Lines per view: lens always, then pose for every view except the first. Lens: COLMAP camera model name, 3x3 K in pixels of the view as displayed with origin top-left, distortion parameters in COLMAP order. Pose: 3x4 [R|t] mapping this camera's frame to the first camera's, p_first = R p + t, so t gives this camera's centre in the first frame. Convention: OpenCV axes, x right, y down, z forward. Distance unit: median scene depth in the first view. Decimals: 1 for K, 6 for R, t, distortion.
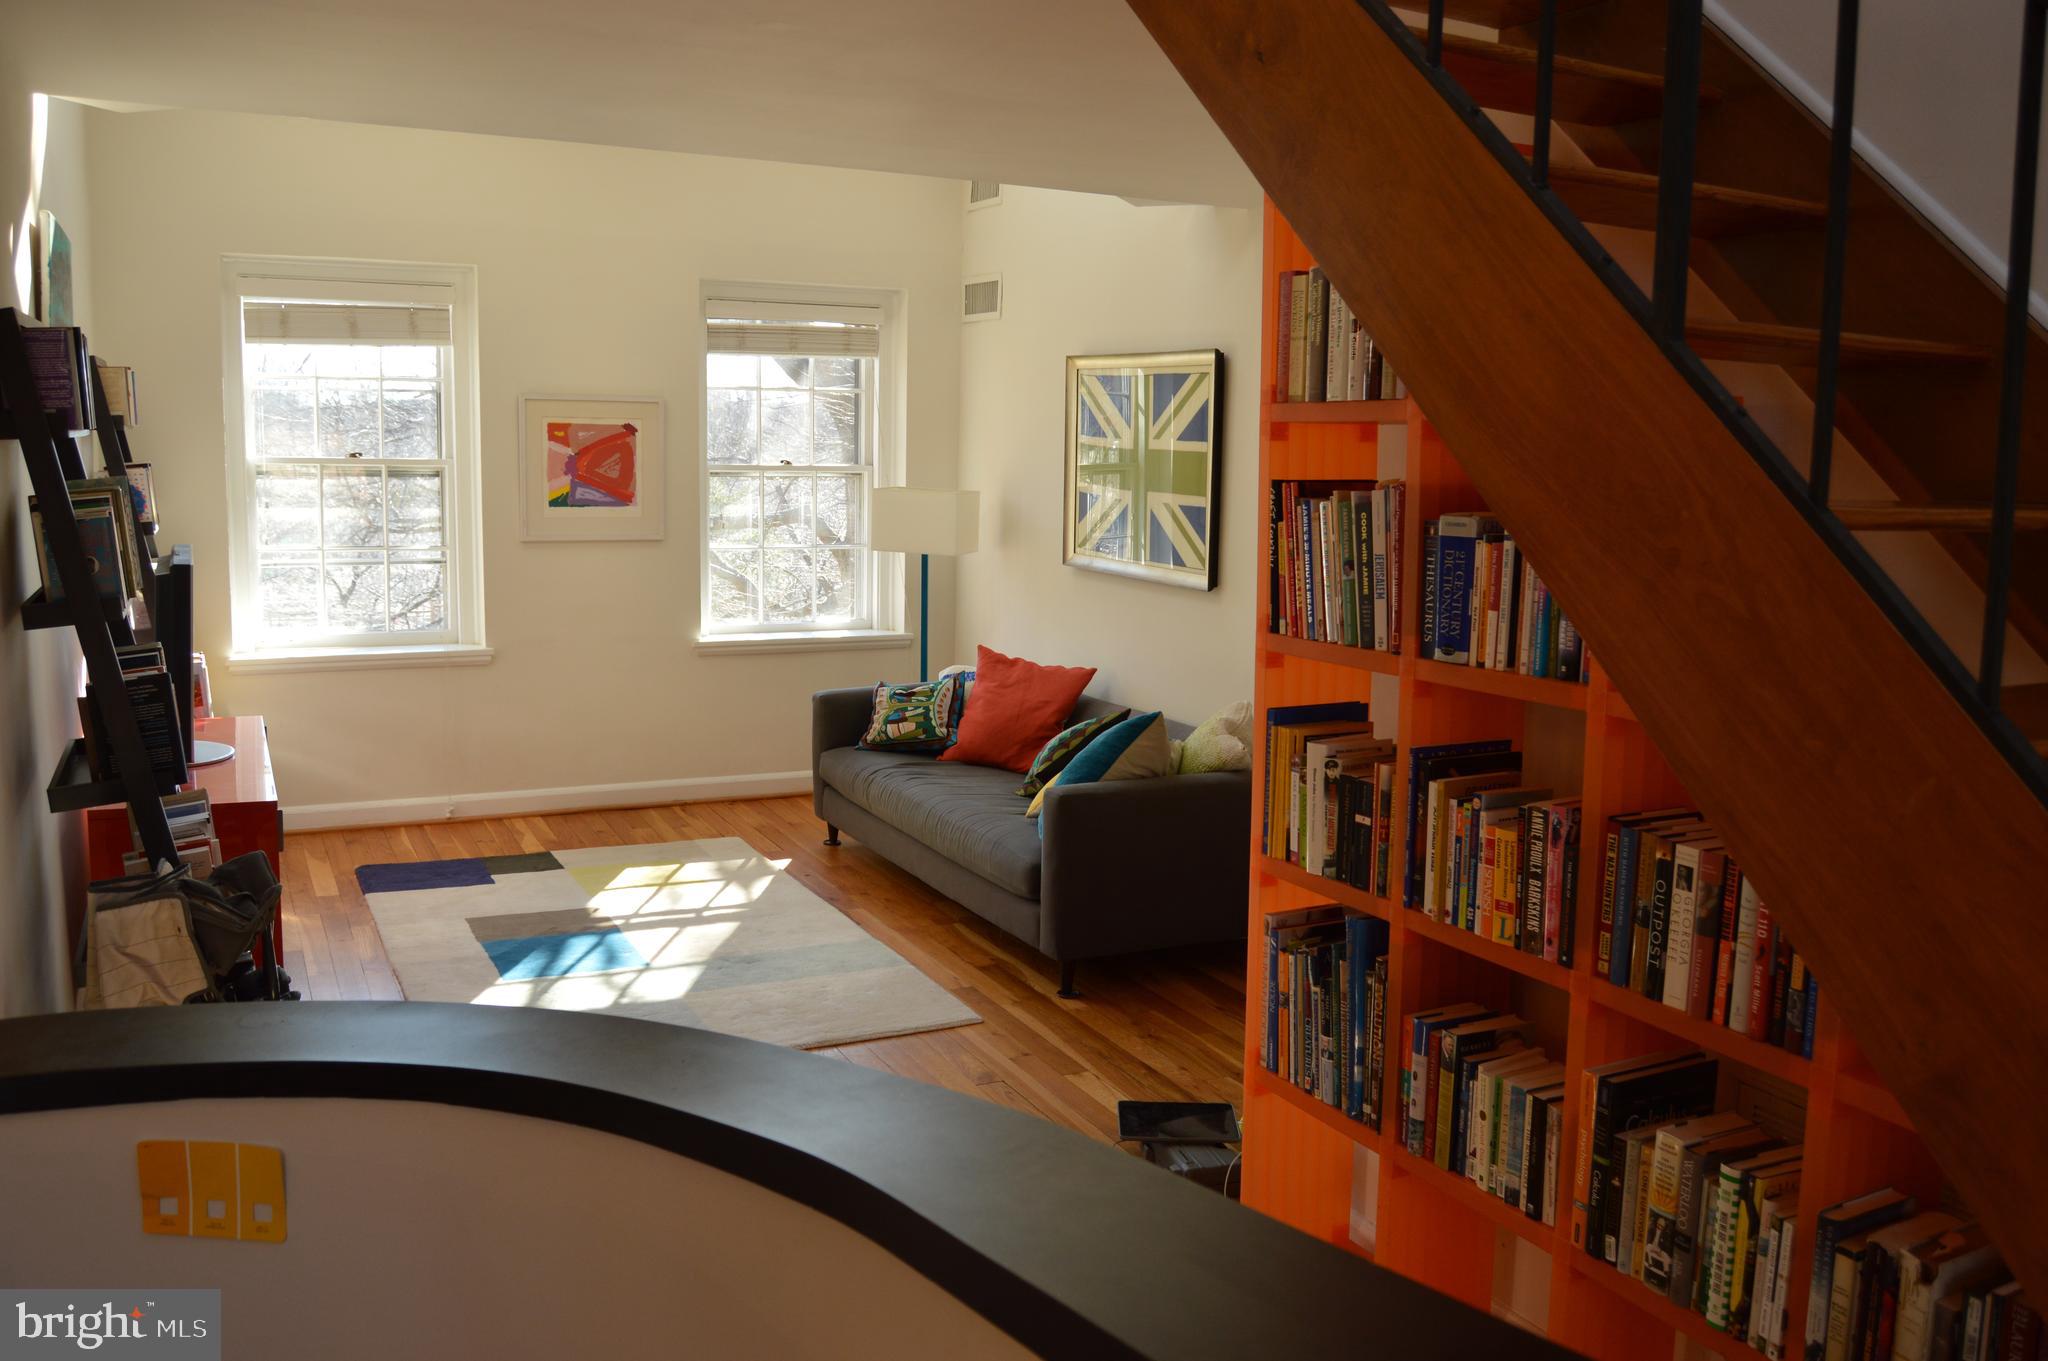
lens RADIAL K [[1632.2, 0, 1024.0], [0, 1632.2, 680.5], [0, 0, 1]] dist [-0.099306, 0.050877]
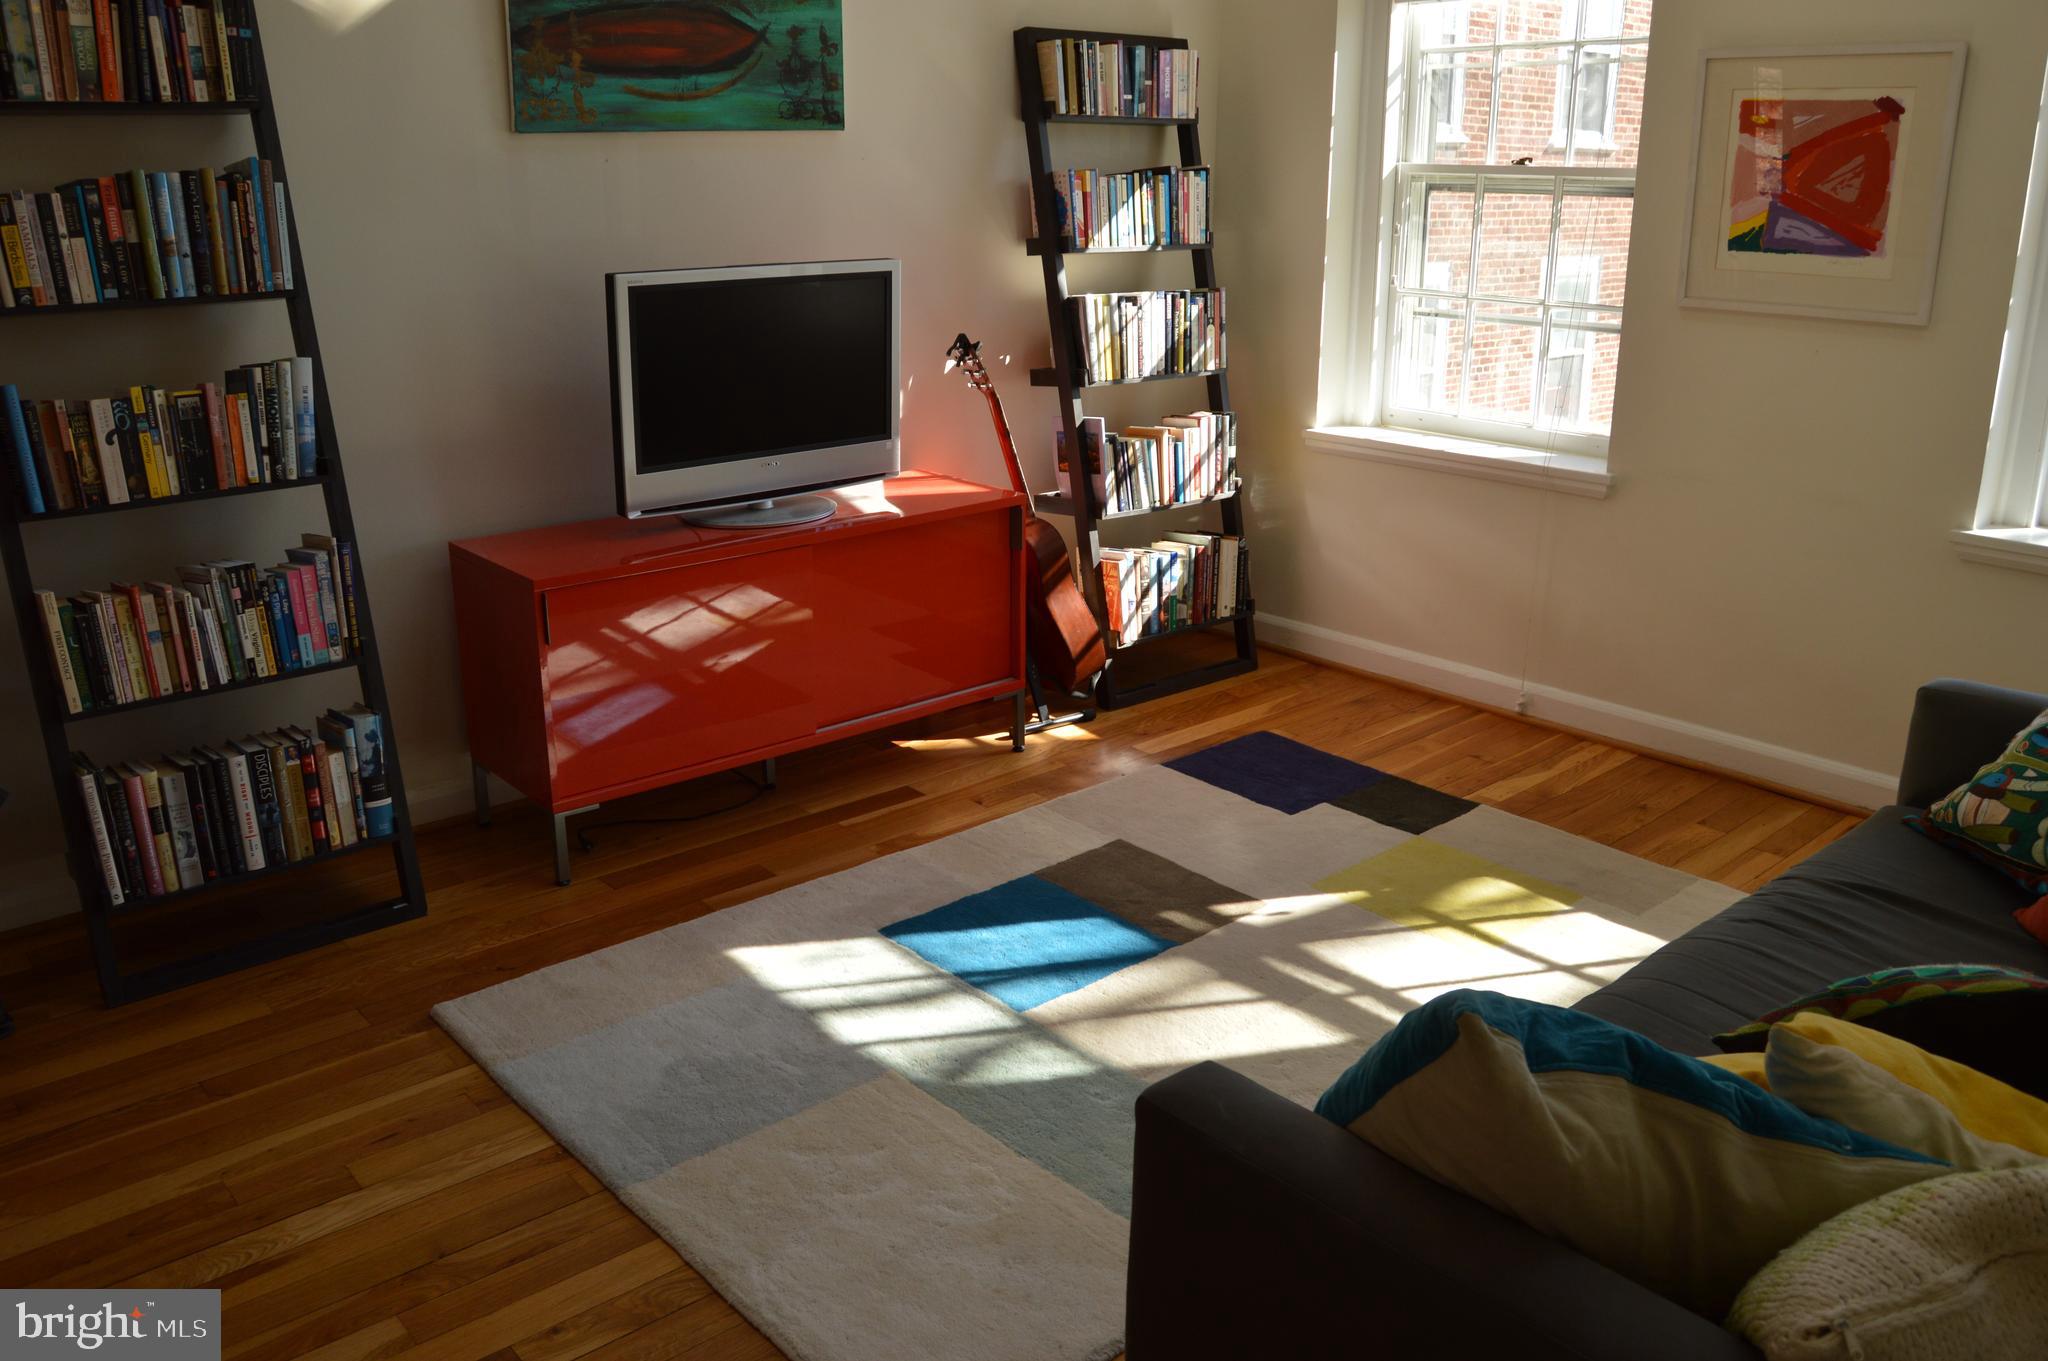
lens RADIAL K [[1632.2, 0, 1024.0], [0, 1632.2, 680.5], [0, 0, 1]] dist [-0.099306, 0.050877]
pose [[0.257035, 0.269104, -0.928179, 0.228707], [-0.137158, 0.960884, 0.240604, -0.066507], [0.956619, 0.065464, 0.283891, 0.649422]]
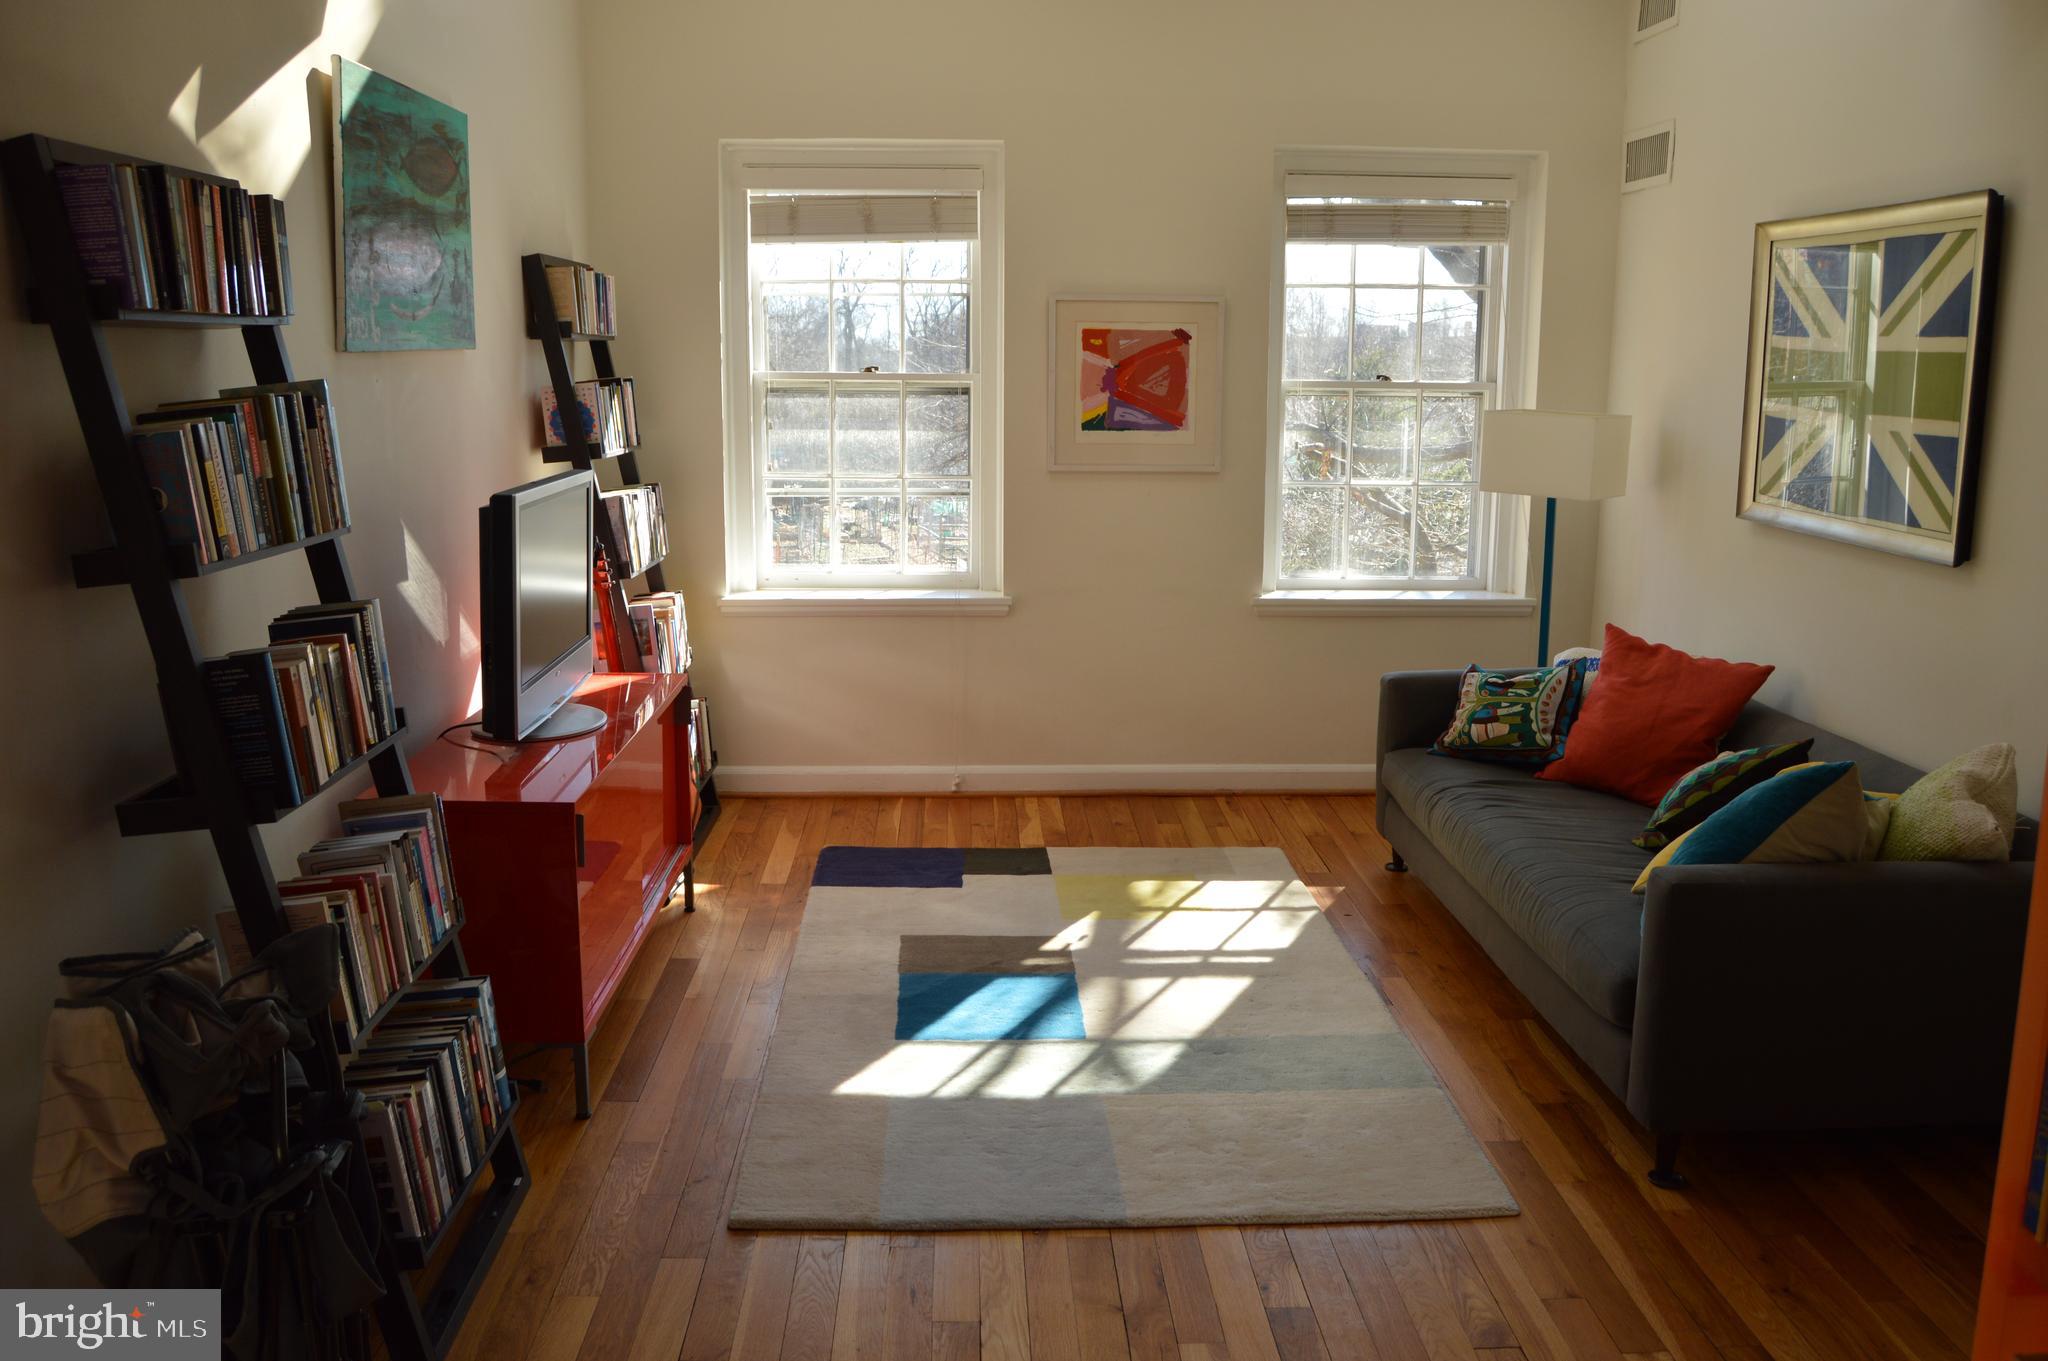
lens RADIAL K [[1632.2, 0, 1024.0], [0, 1632.2, 680.5], [0, 0, 1]] dist [-0.099306, 0.050877]
pose [[0.911828, 0.062748, -0.405750, 0.029670], [-0.046147, 0.997653, 0.050579, -0.021193], [0.407972, -0.027395, 0.912584, 0.233700]]
